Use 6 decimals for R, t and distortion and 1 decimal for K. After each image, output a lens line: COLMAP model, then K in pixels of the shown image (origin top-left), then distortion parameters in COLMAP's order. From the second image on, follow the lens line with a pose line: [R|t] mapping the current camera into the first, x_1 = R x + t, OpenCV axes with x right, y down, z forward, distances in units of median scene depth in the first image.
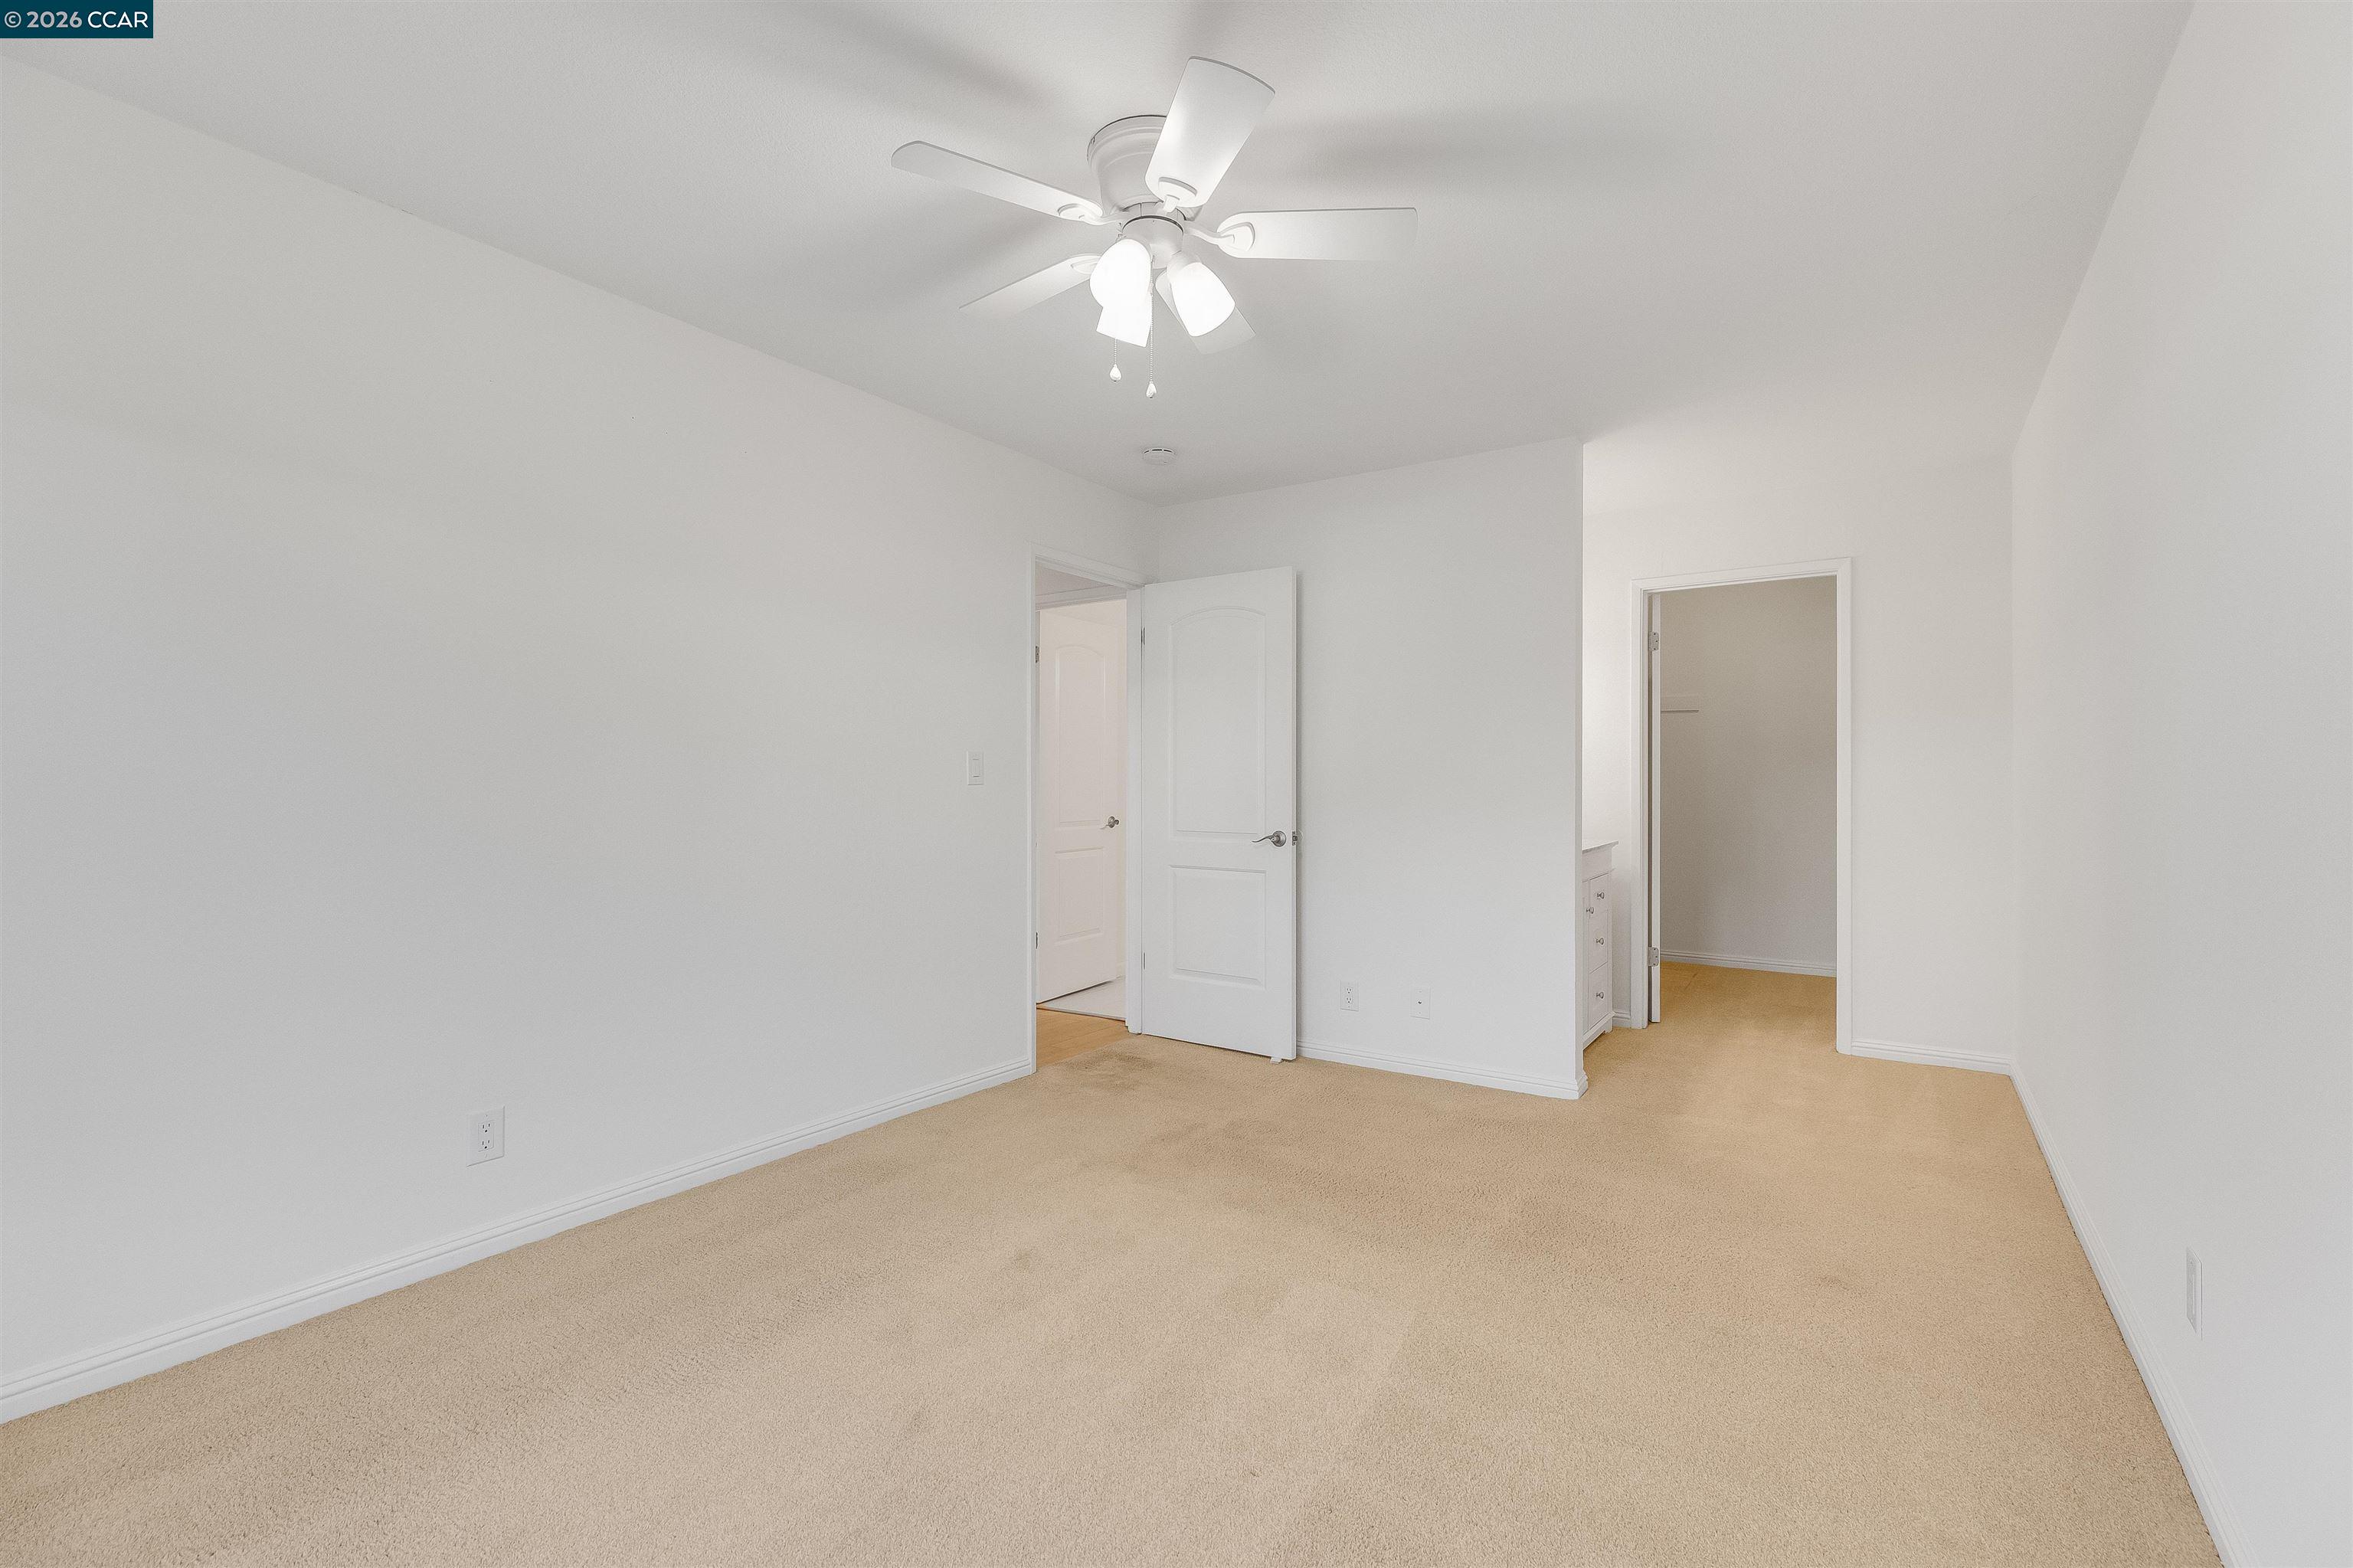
lens RADIAL K [[1050.2, 0, 1201.4], [0, 1050.2, 774.3], [0, 0, 1]] dist [0.006551, 0.000277]
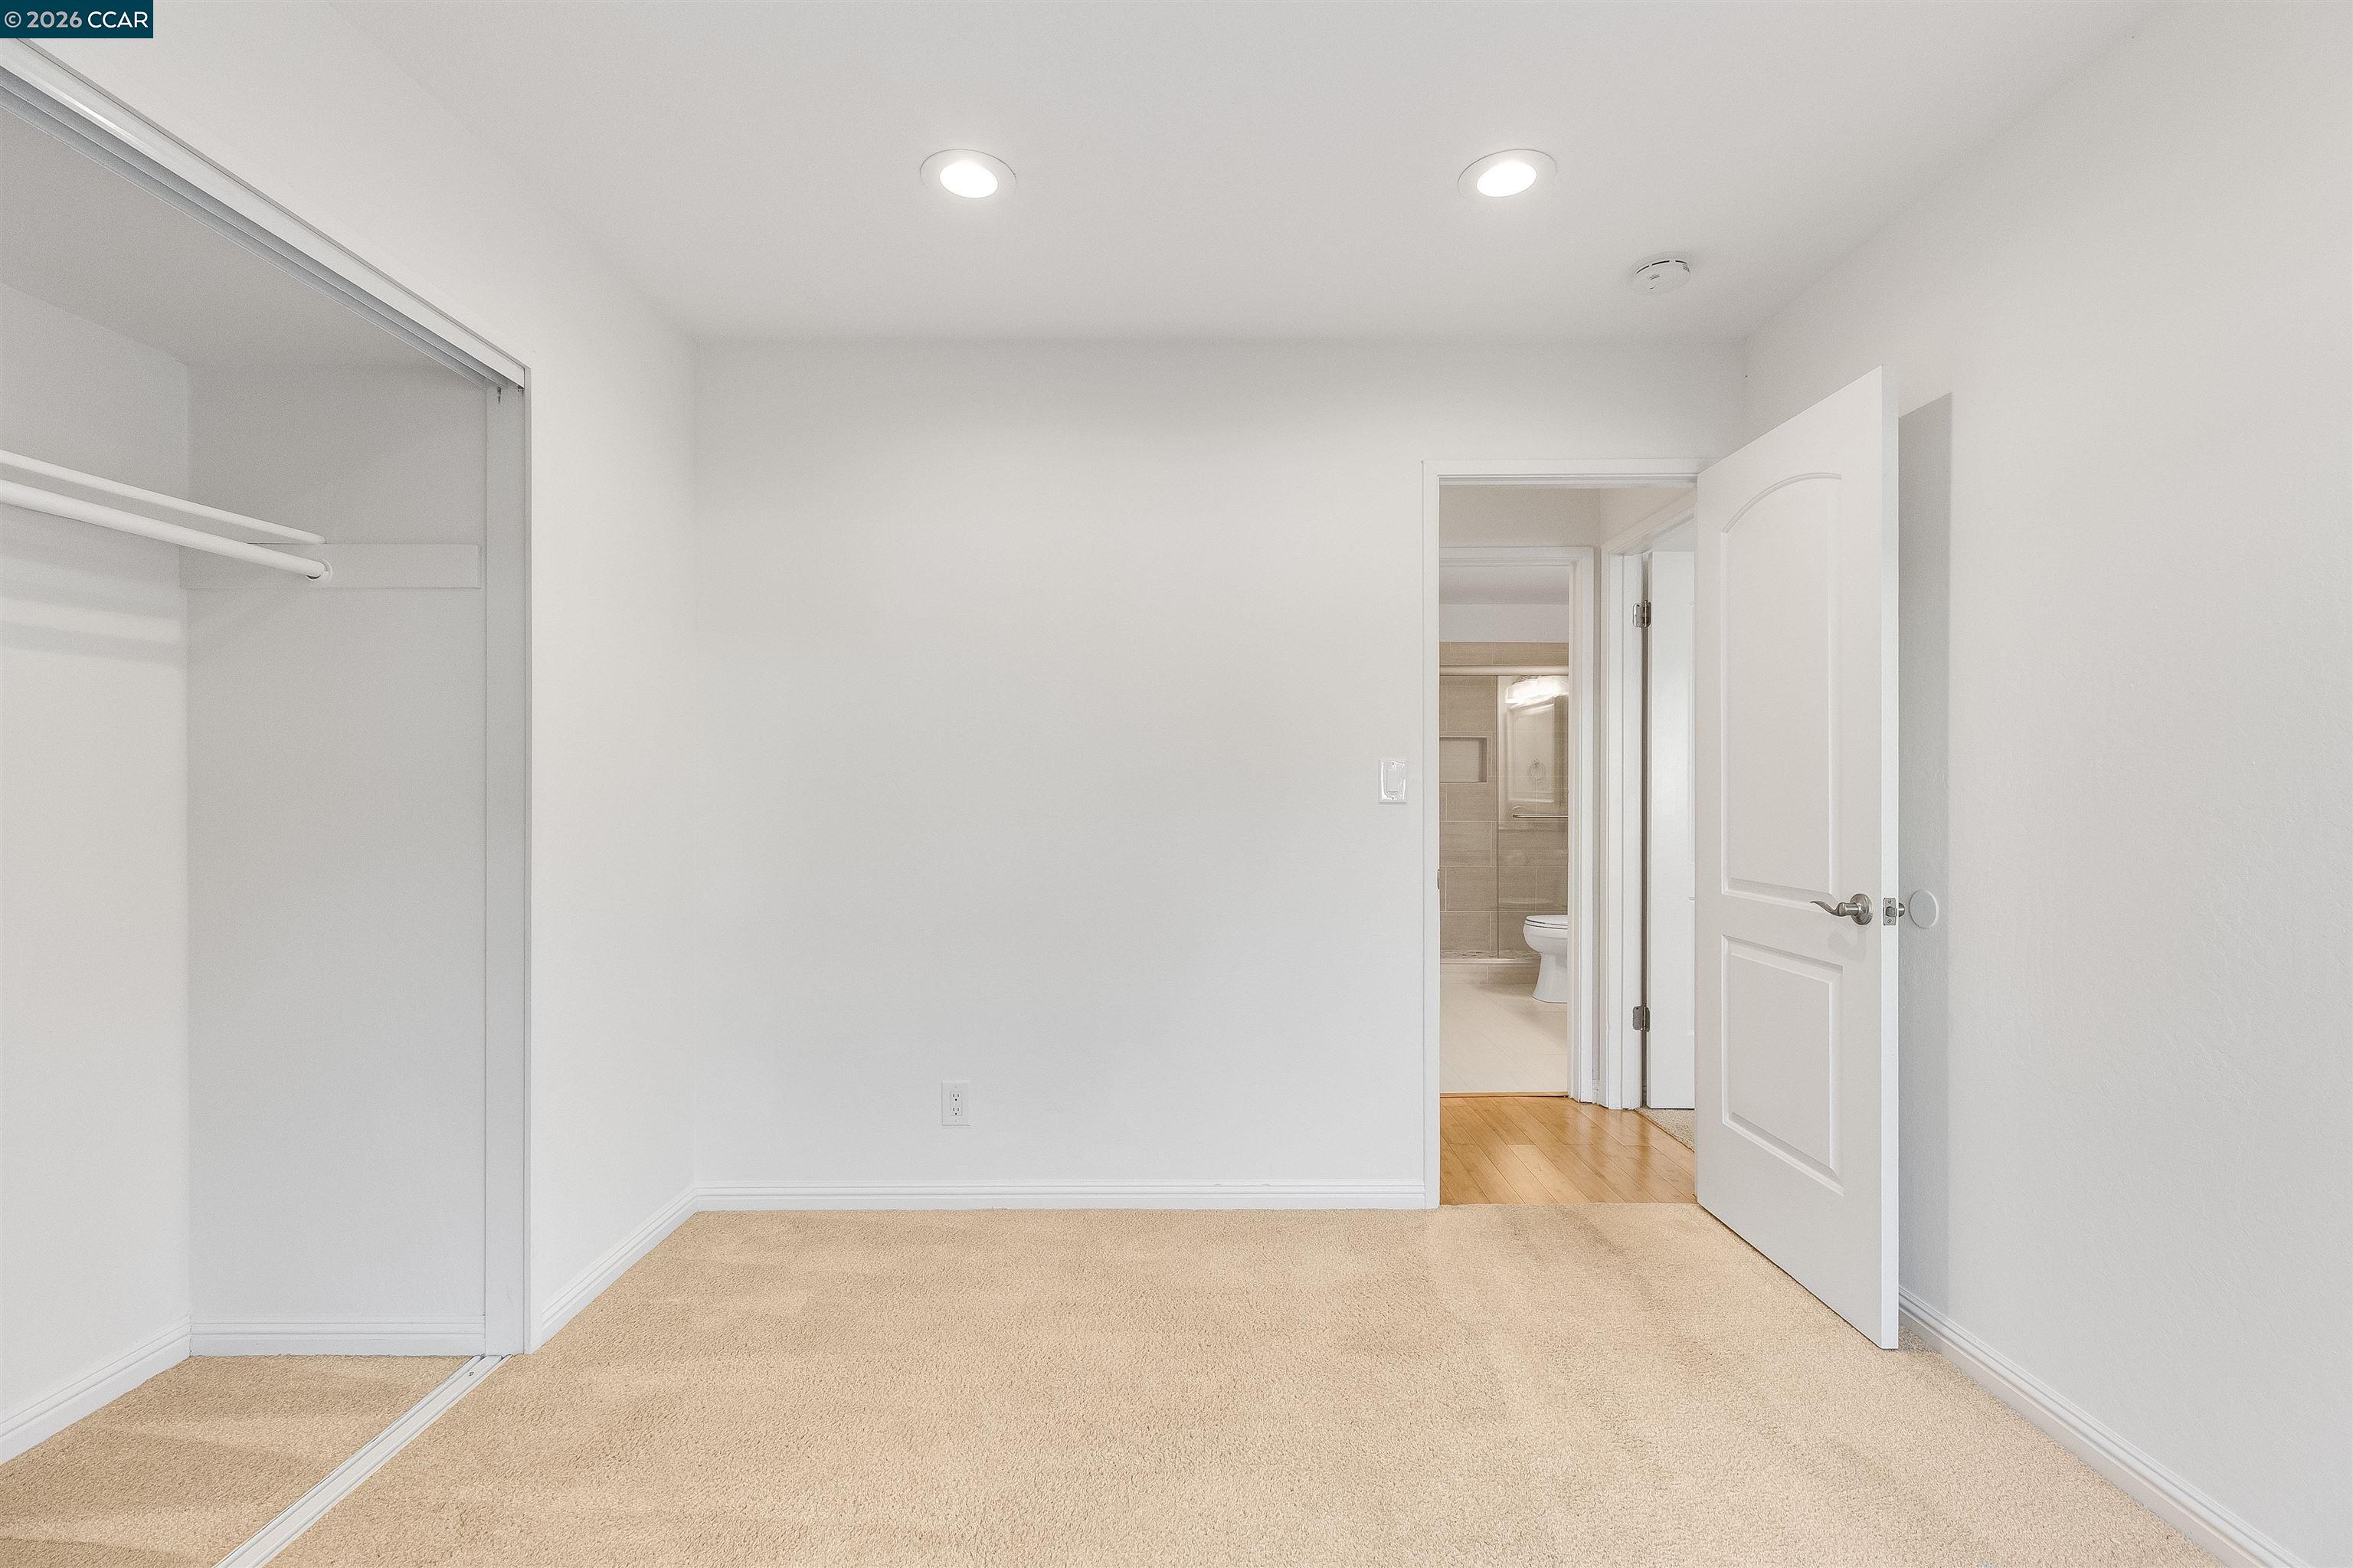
lens RADIAL K [[1050.2, 0, 1178.0], [0, 1050.2, 796.3], [0, 0, 1]] dist [0.006551, 0.000277]
pose [[0.552039, 0.001927, -0.833816, 0.318966], [0.008127, 0.999937, 0.007692, -0.000805], [0.833779, -0.011023, 0.551989, 0.438139]]
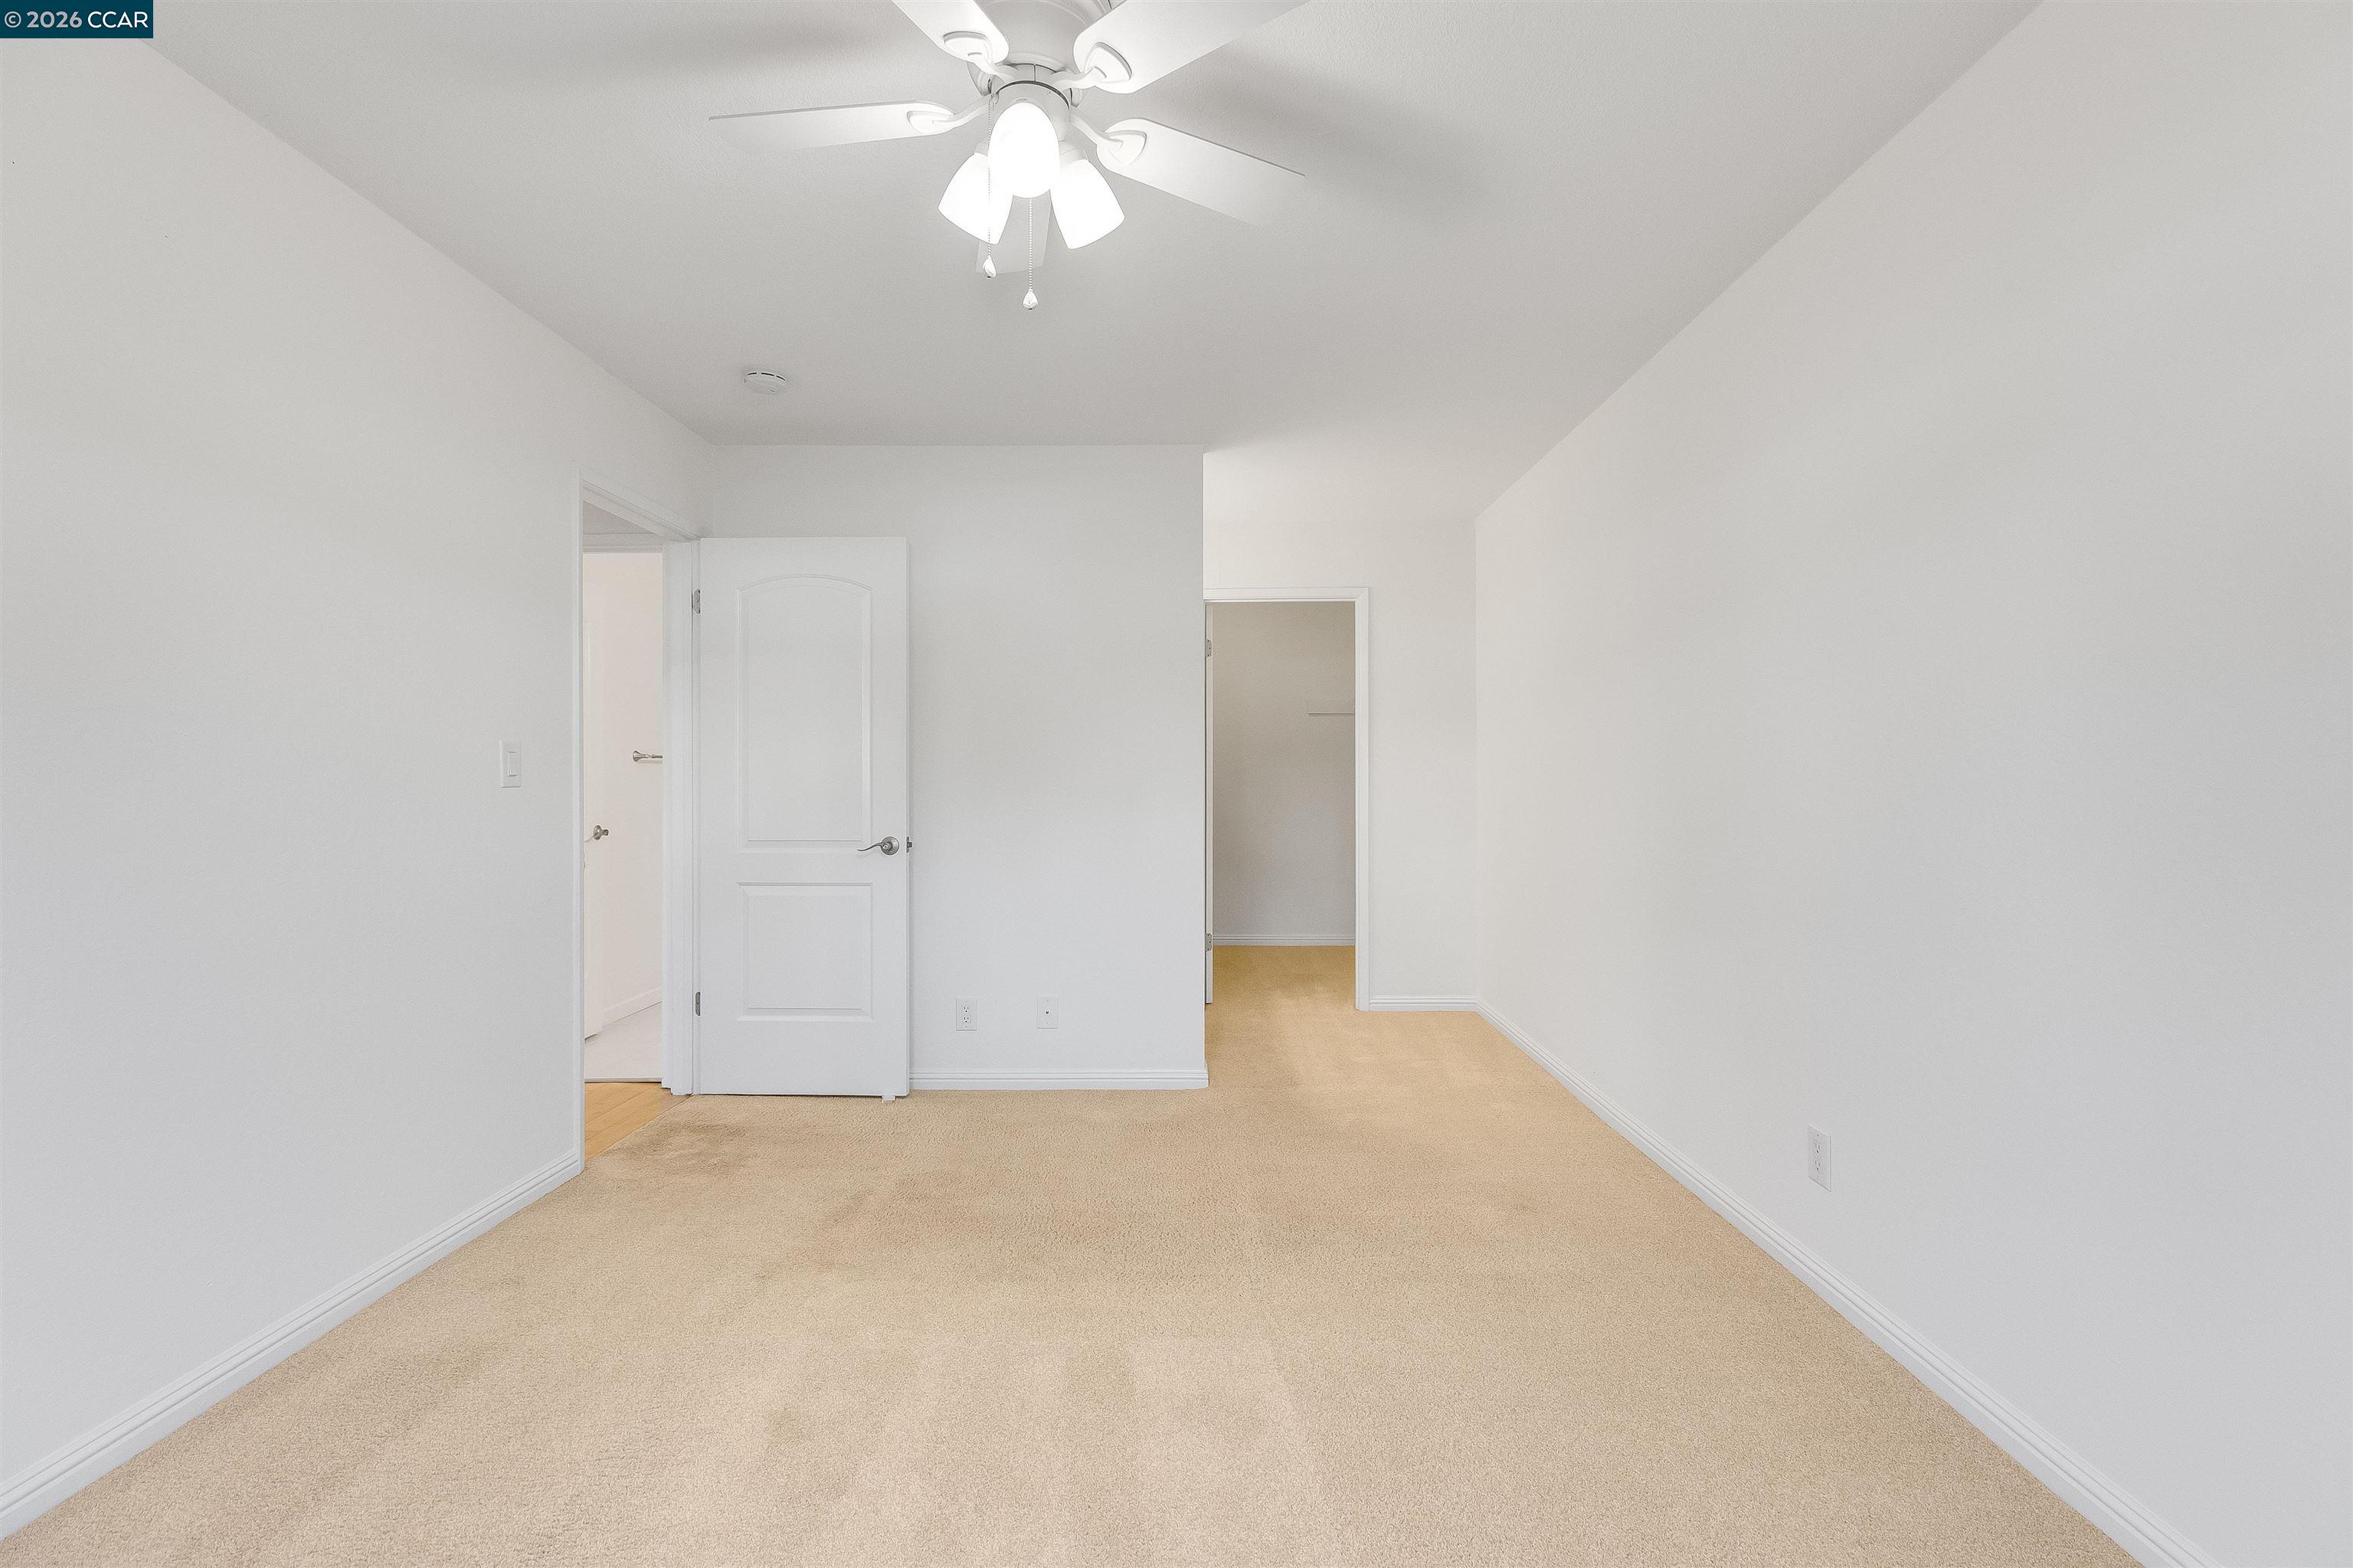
lens RADIAL K [[1050.2, 0, 1179.3], [0, 1050.2, 771.6], [0, 0, 1]] dist [0.006551, 0.000277]
pose [[0.839514, -0.000409, 0.543338, -0.200089], [0.000382, 1.000000, 0.000162, -0.000873], [-0.543338, 0.000072, 0.839514, 0.131353]]
